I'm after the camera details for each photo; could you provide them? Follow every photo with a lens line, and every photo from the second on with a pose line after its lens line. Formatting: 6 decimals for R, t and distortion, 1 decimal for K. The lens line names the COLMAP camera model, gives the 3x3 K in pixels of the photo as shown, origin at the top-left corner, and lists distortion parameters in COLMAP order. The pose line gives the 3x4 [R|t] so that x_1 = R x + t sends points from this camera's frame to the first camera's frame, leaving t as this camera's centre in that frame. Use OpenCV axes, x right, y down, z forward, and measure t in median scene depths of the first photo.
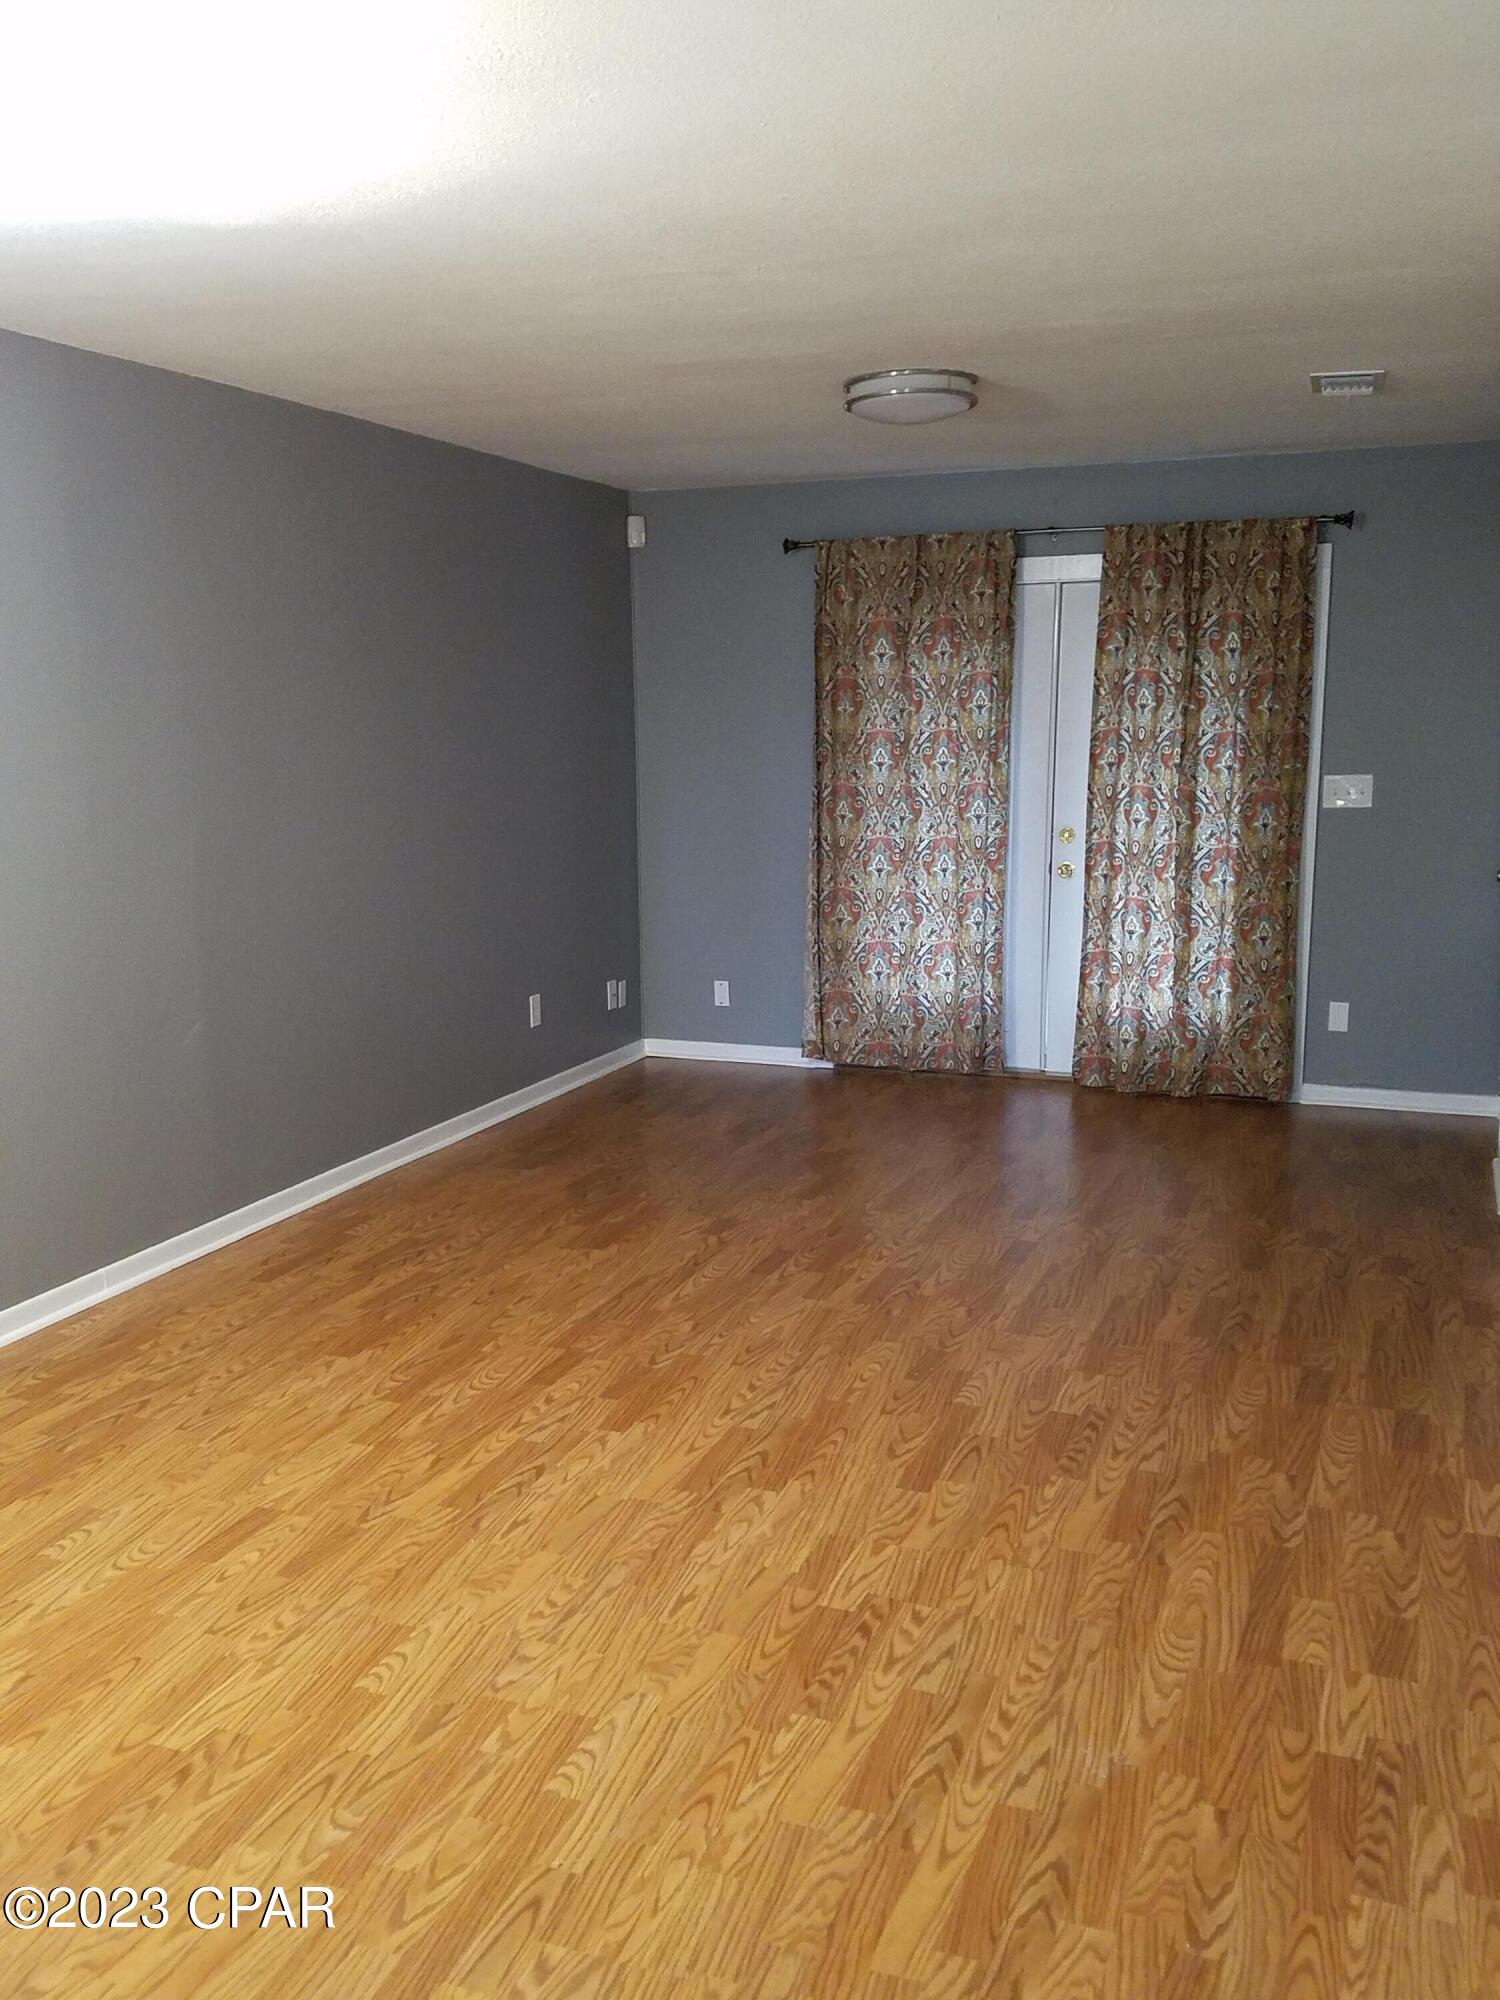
lens RADIAL K [[1505.0, 0, 750.0], [0, 1505.0, 1000.0], [0, 0, 1]] dist [0.253356, -0.002500]
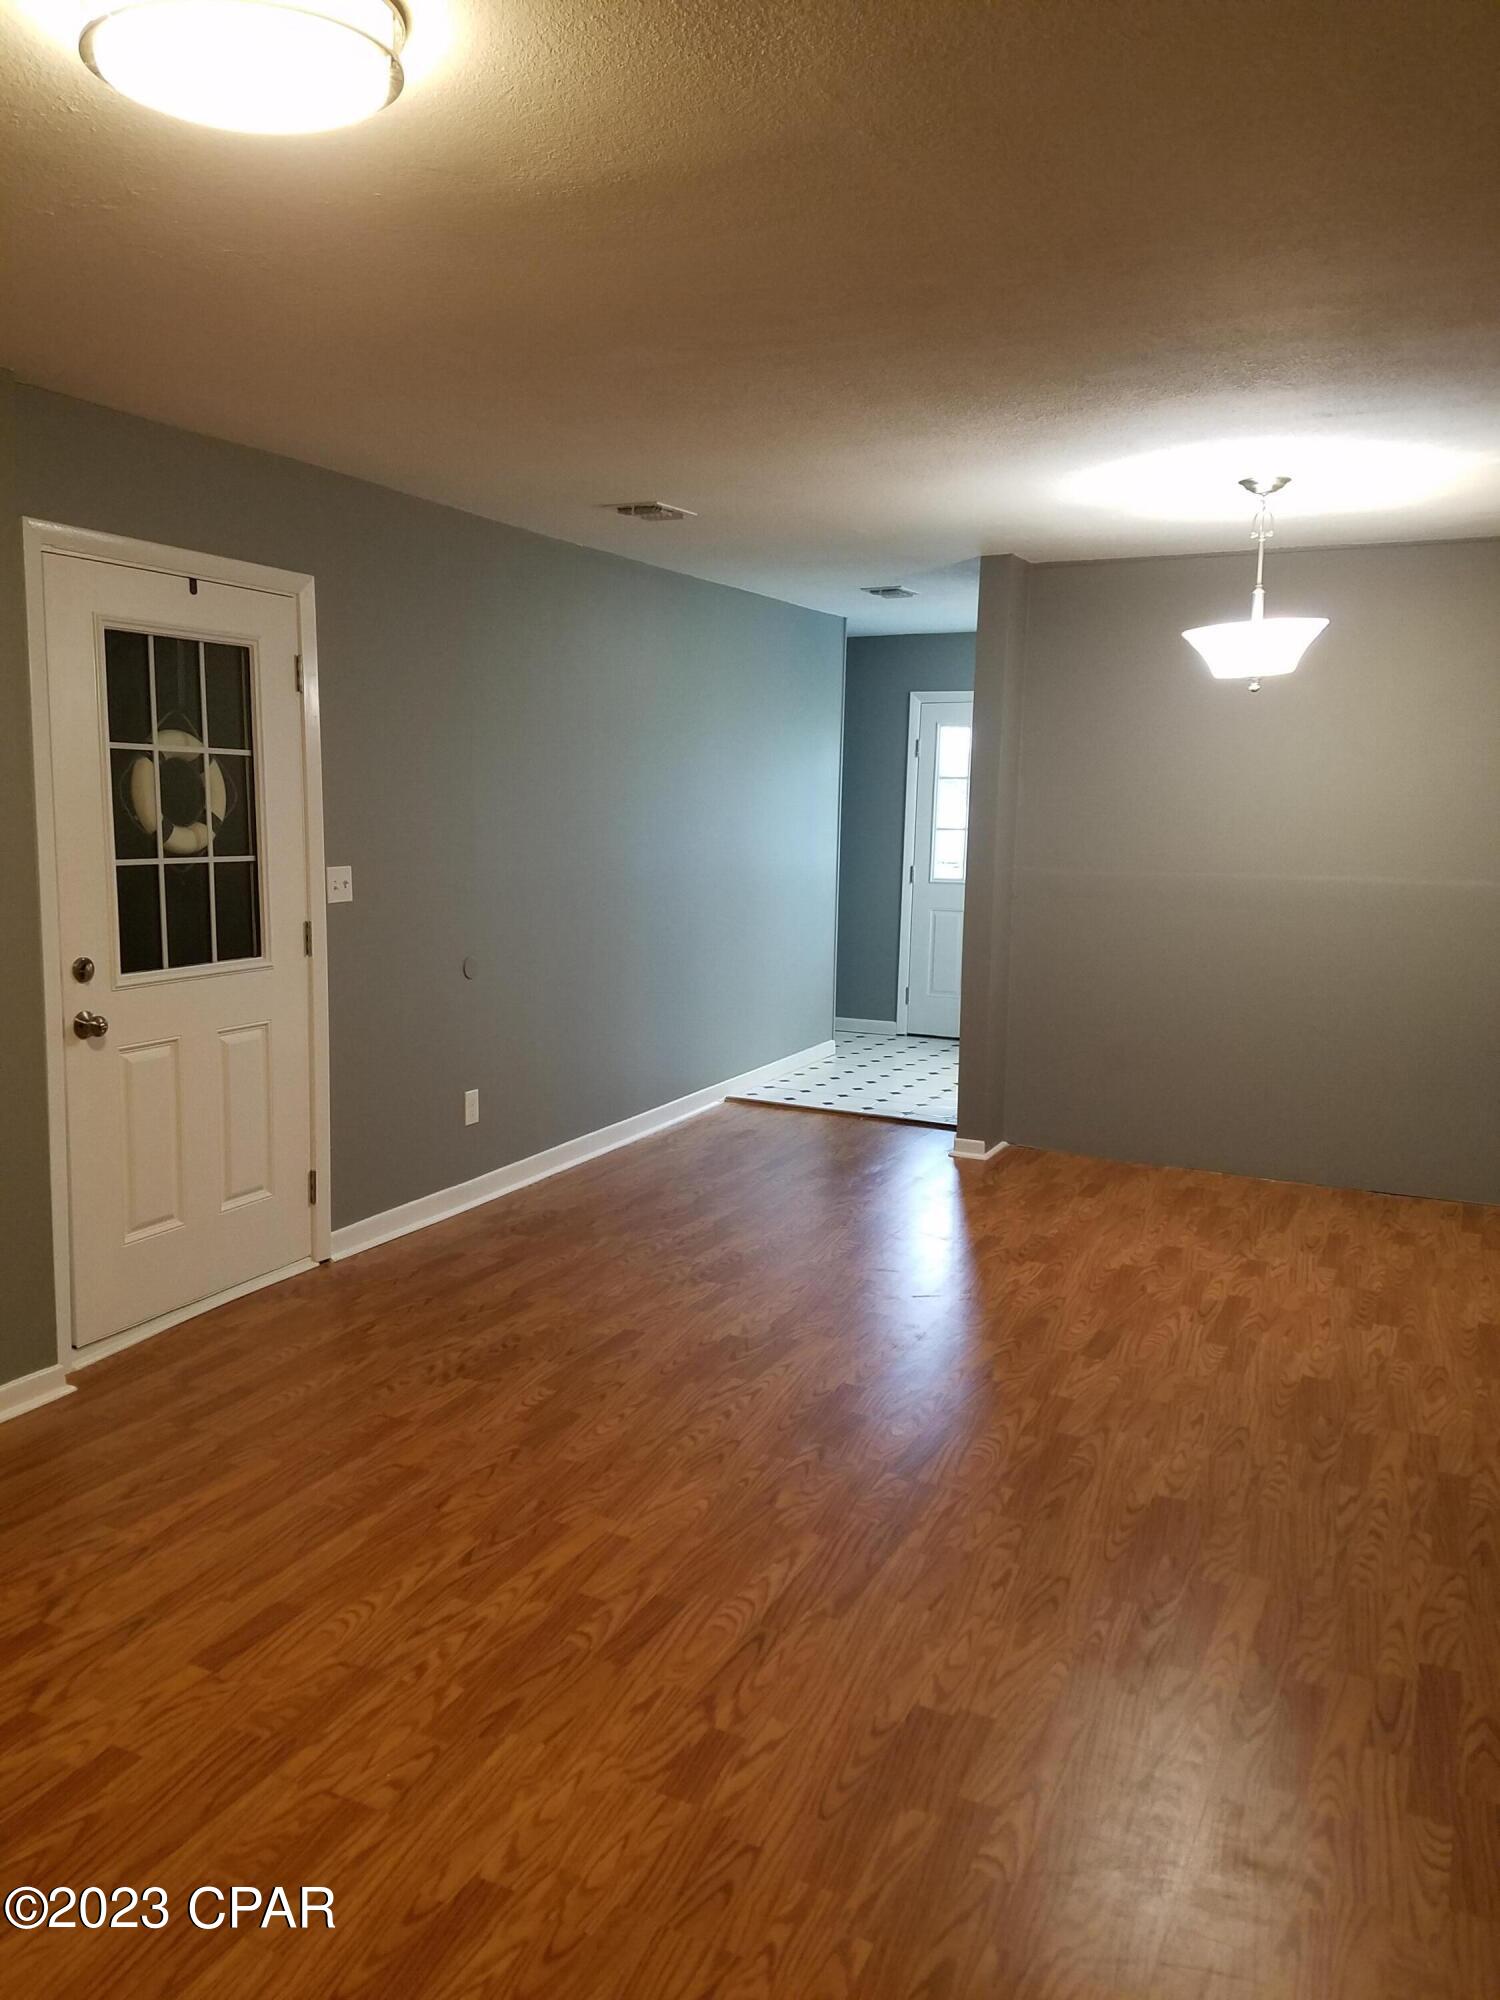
lens RADIAL K [[1505.0, 0, 750.0], [0, 1505.0, 1000.0], [0, 0, 1]] dist [0.253356, -0.002500]
pose [[-0.995013, -0.005120, 0.099609, -0.116292], [0.028121, 0.943768, 0.329410, -0.362235], [-0.095695, 0.330569, -0.938918, 1.856268]]
